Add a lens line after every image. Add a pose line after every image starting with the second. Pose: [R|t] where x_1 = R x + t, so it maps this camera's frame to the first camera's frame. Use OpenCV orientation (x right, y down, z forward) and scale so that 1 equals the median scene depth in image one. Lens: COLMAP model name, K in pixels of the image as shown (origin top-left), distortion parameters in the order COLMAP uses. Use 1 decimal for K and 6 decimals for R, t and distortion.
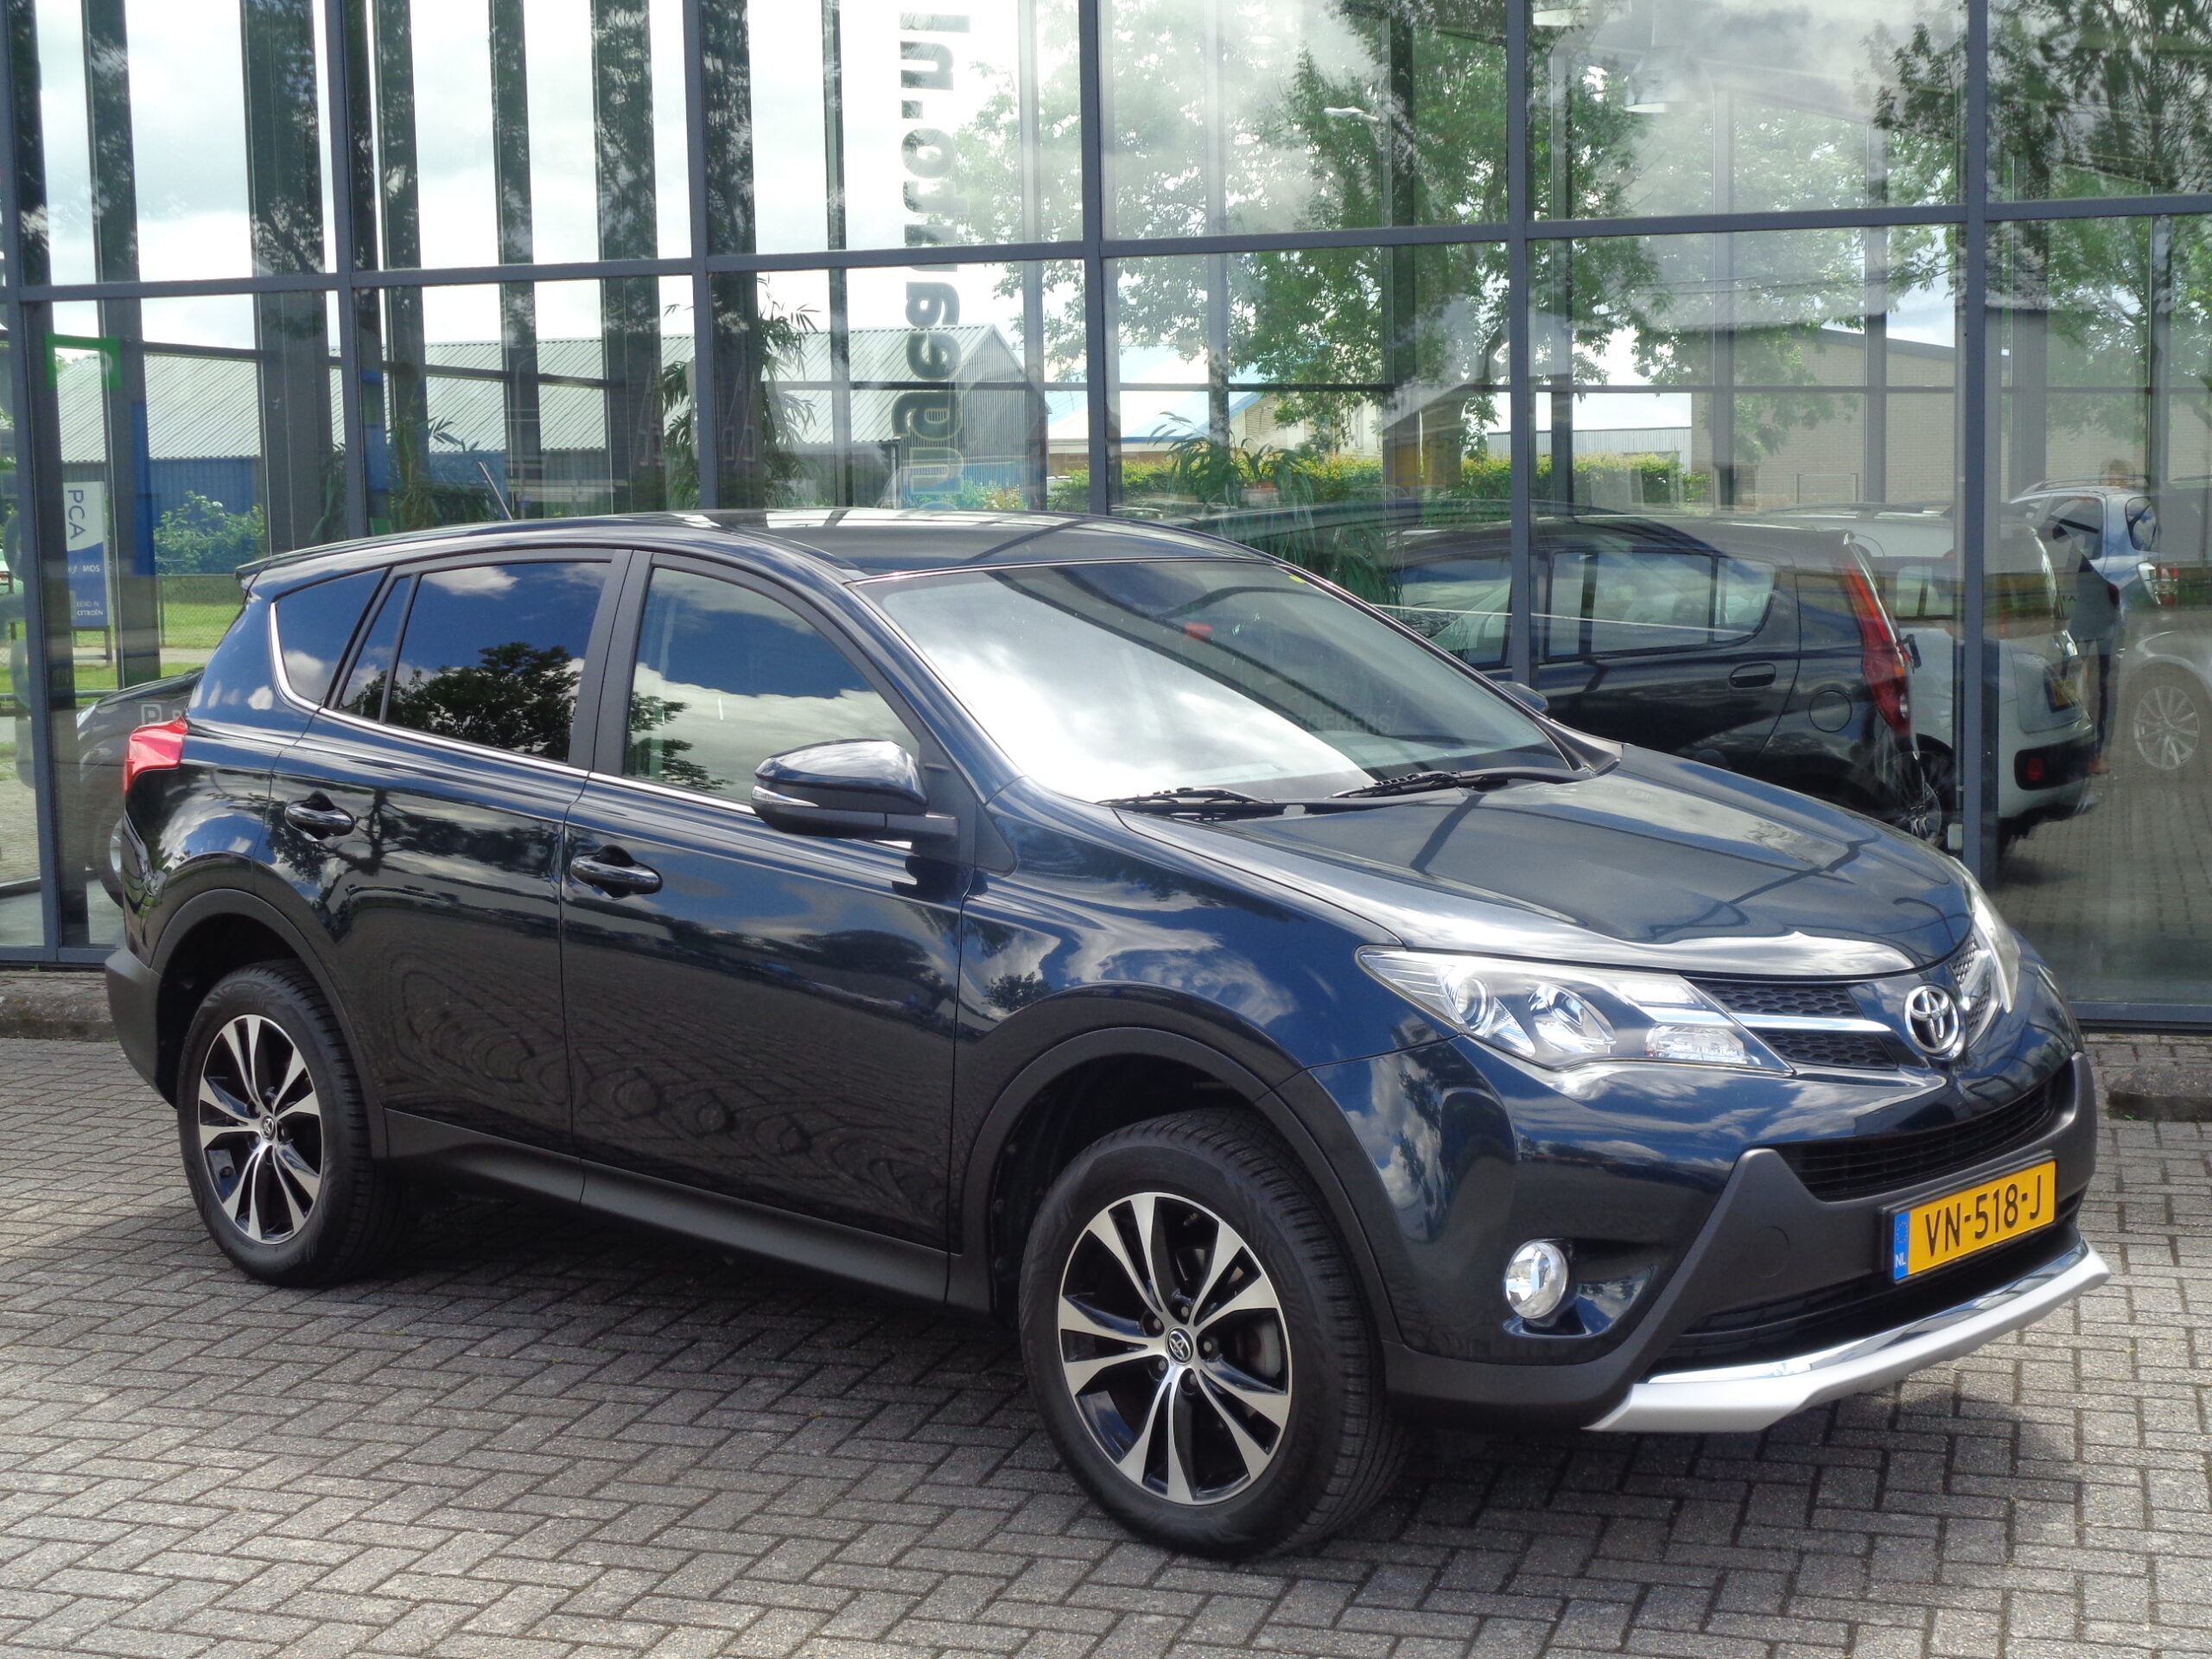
lens RADIAL K [[3195.6, 0, 1119.0], [0, 3195.6, 831.1], [0, 0, 1]] dist [0.020073, 0.000000]
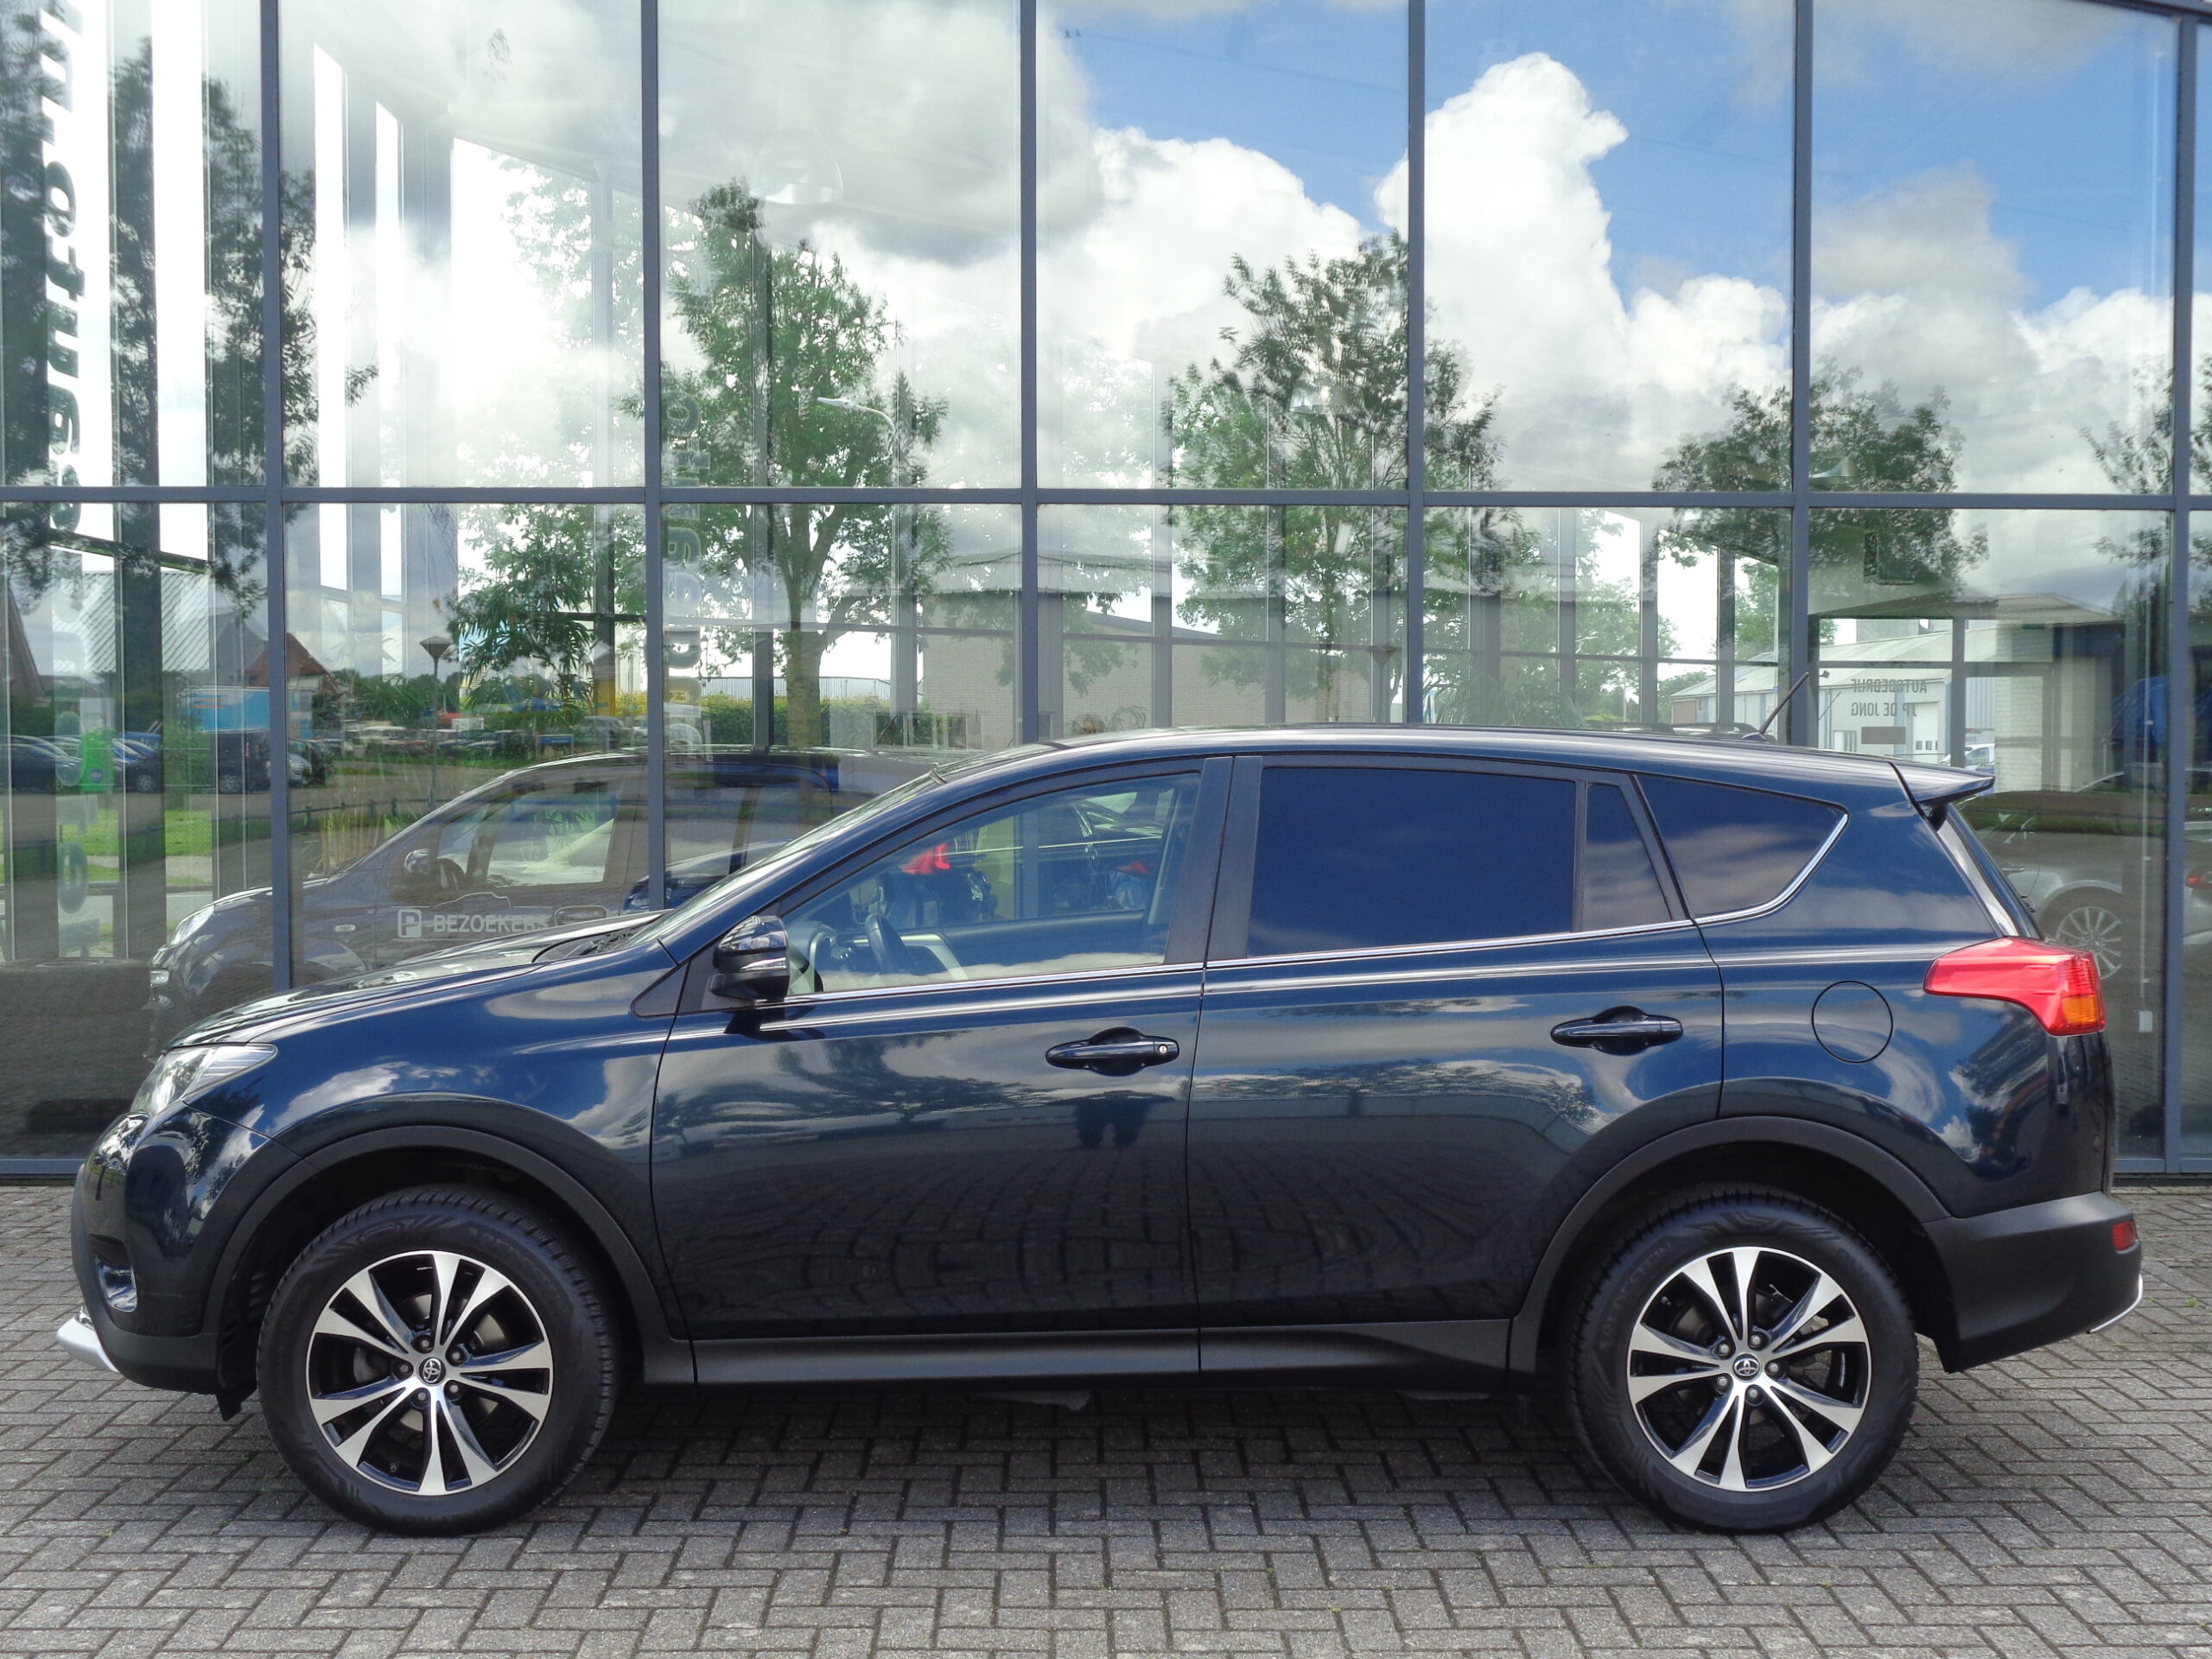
lens RADIAL K [[2680.9, 0, 1093.3], [0, 2680.9, 817.1], [0, 0, 1]] dist [0.018243, 0.000000]
pose [[0.955999, 0.003737, 0.293347, -0.756497], [0.019261, 0.996962, -0.075470, -0.010018], [-0.292738, 0.077800, 0.953023, 0.329933]]
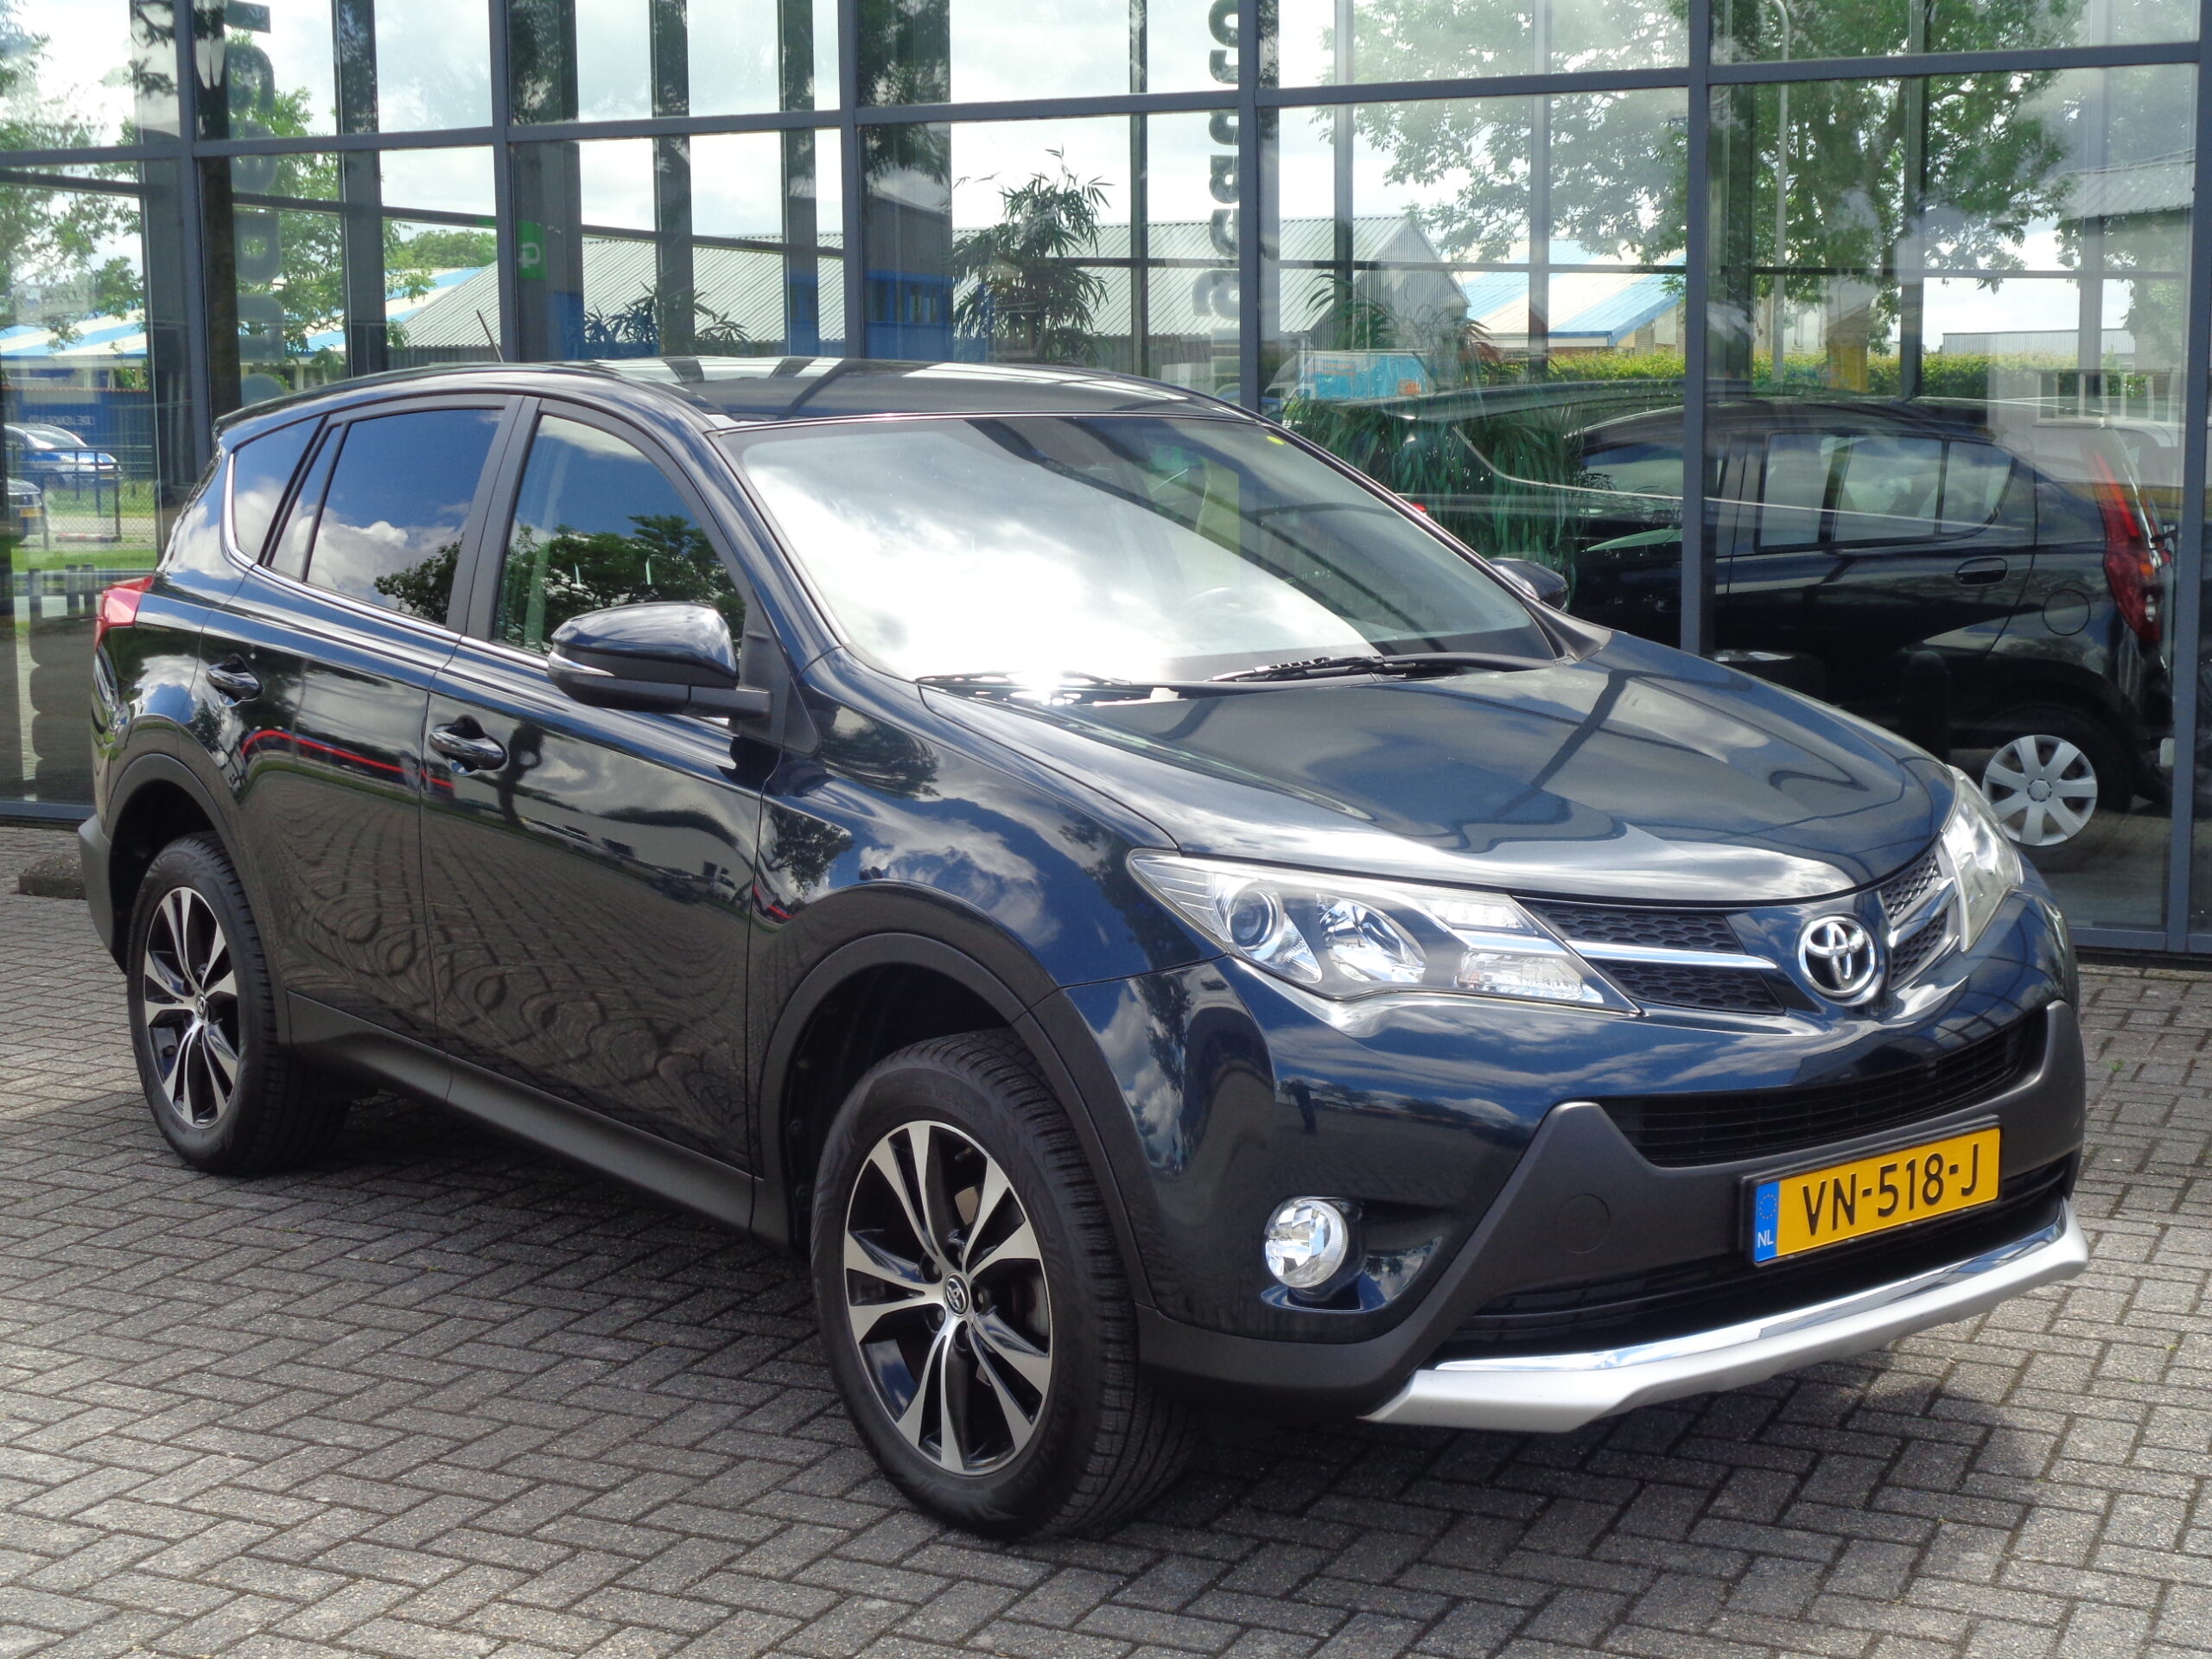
lens RADIAL K [[3195.6, 0, 1098.4], [0, 3195.6, 832.6], [0, 0, 1]] dist [0.020073, 0.000000]
pose [[0.990013, 0.030560, -0.137621, 0.169640], [-0.026028, 0.999062, 0.034613, 0.001714], [0.138549, -0.030685, 0.989880, 0.130377]]
